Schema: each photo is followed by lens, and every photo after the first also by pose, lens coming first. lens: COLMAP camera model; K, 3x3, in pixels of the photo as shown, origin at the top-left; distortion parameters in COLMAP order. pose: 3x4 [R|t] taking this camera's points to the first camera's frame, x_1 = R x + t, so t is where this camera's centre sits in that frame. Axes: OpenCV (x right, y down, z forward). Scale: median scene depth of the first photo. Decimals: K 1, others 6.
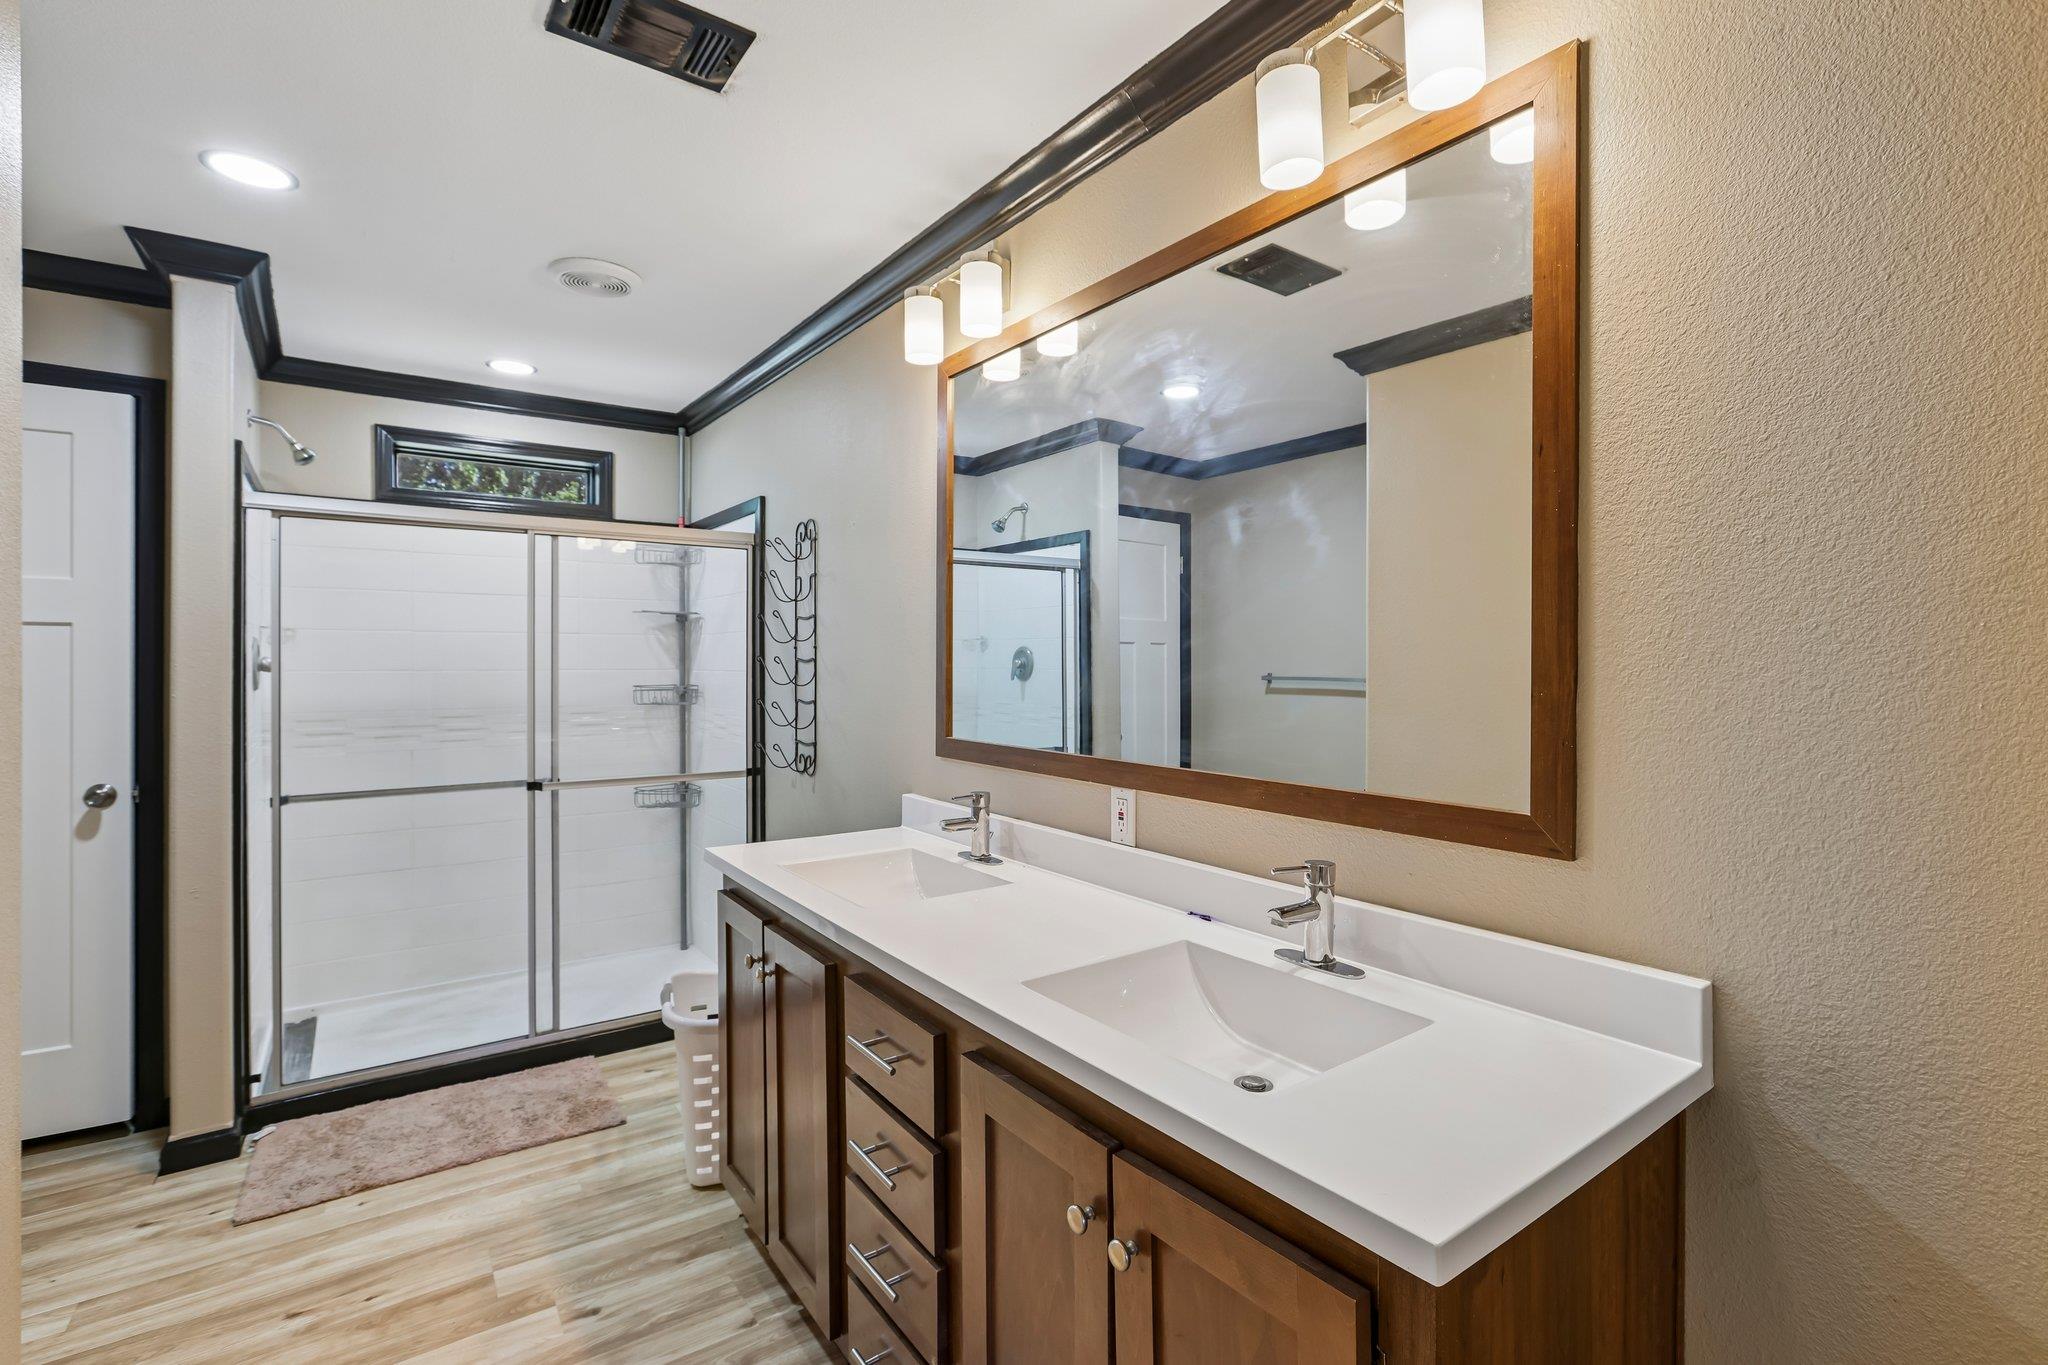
lens RADIAL K [[915.7, 0, 1017.6], [0, 915.7, 671.0], [0, 0, 1]] dist [0.001949, 0.000336]
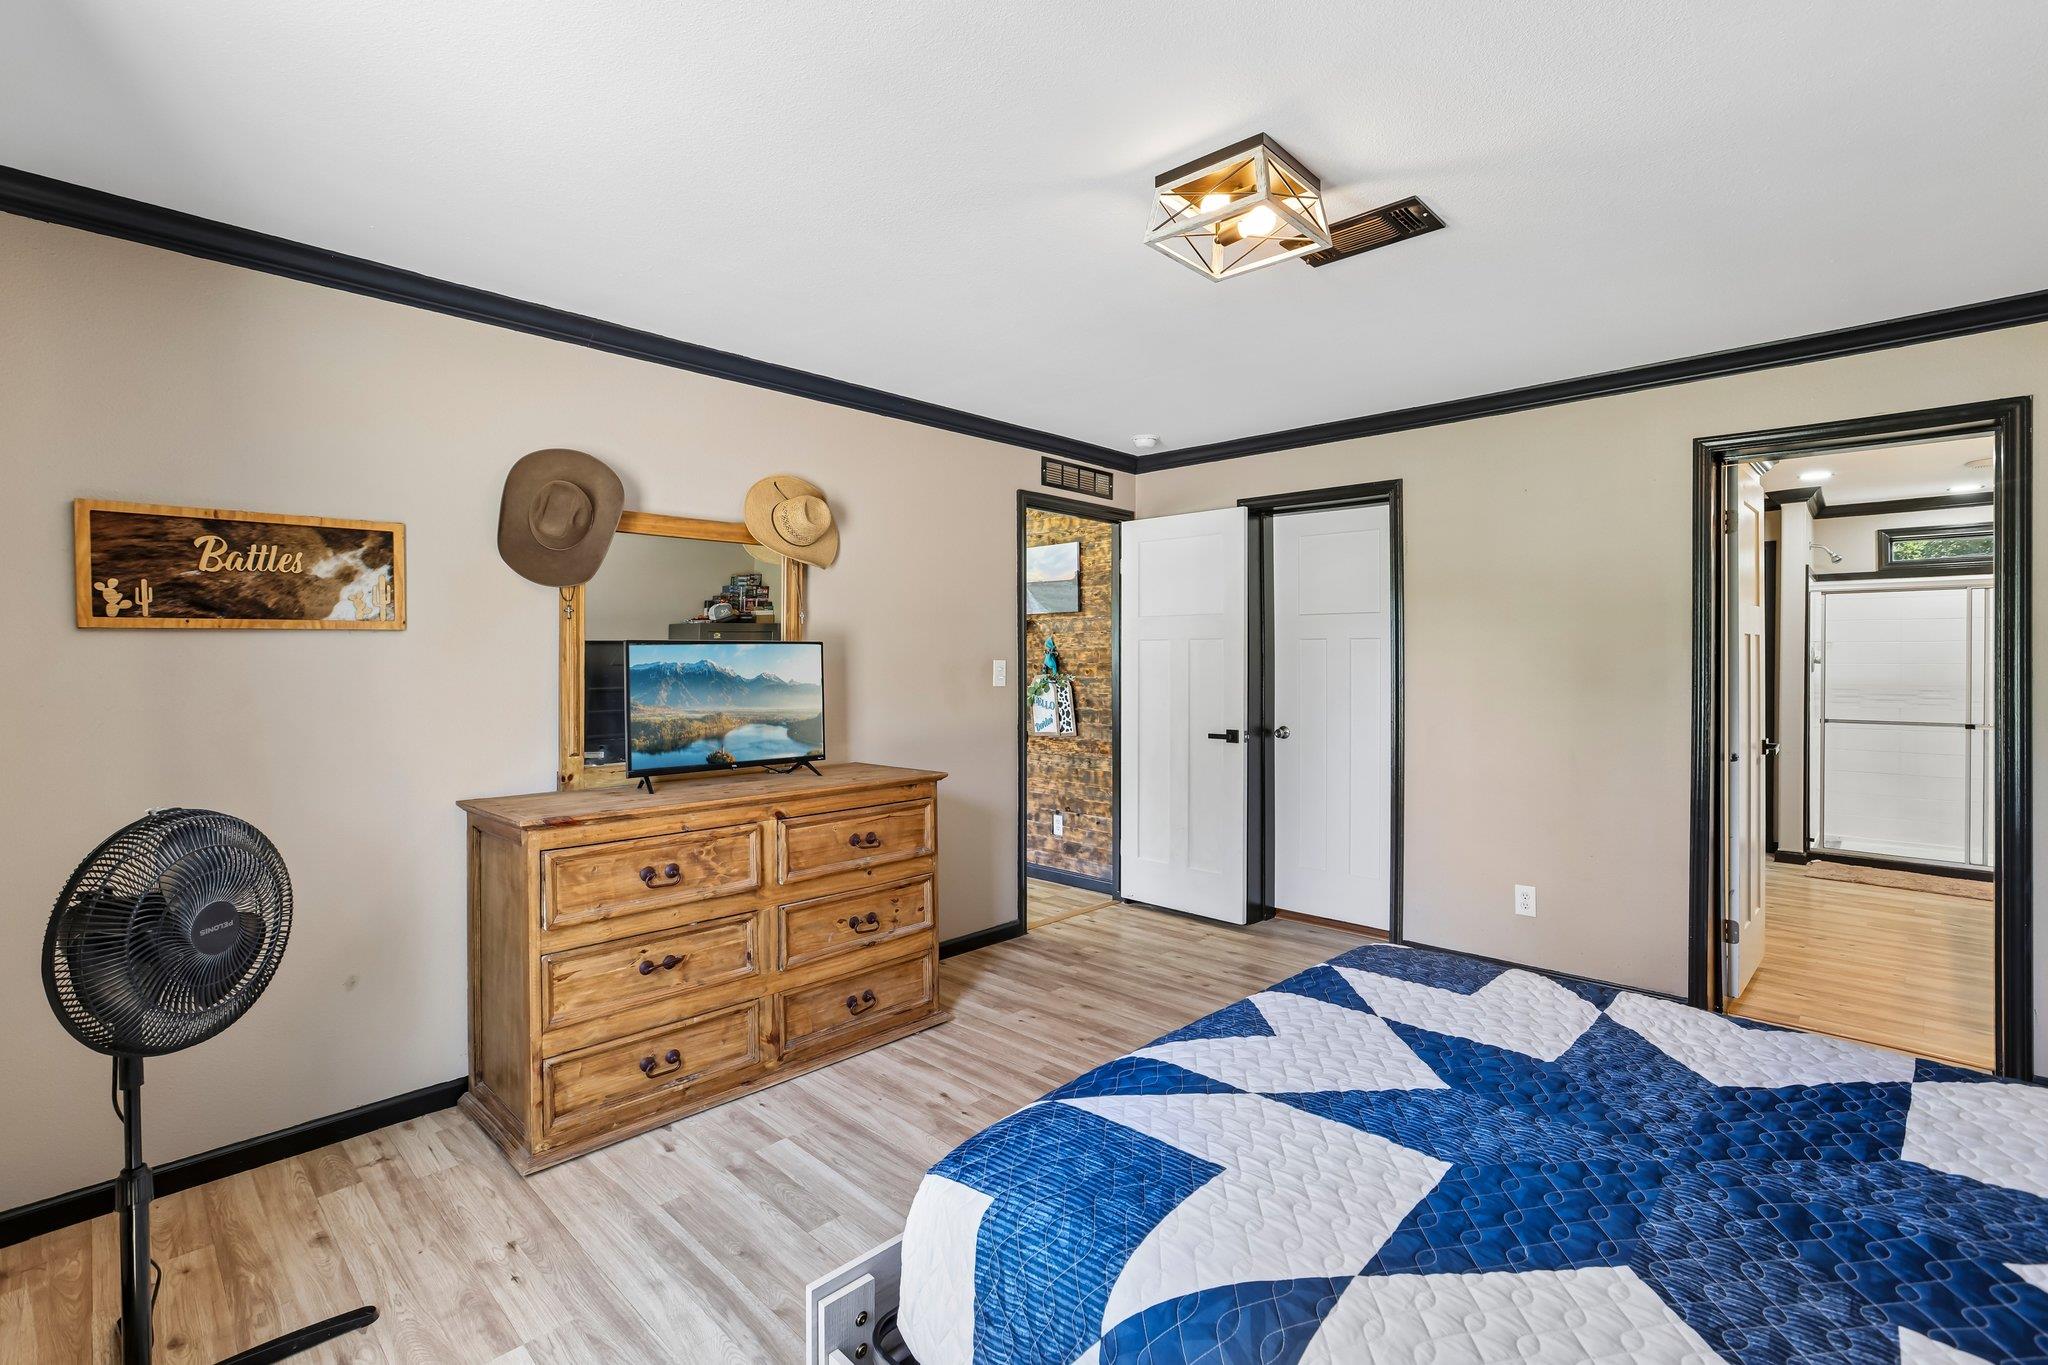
lens RADIAL K [[915.7, 0, 1017.8], [0, 915.7, 669.0], [0, 0, 1]] dist [0.001949, 0.000336]
pose [[0.183961, 0.009395, -0.982889, 1.004271], [-0.003942, 0.999953, 0.008820, 0.002614], [0.982926, 0.002252, 0.183990, -1.309979]]
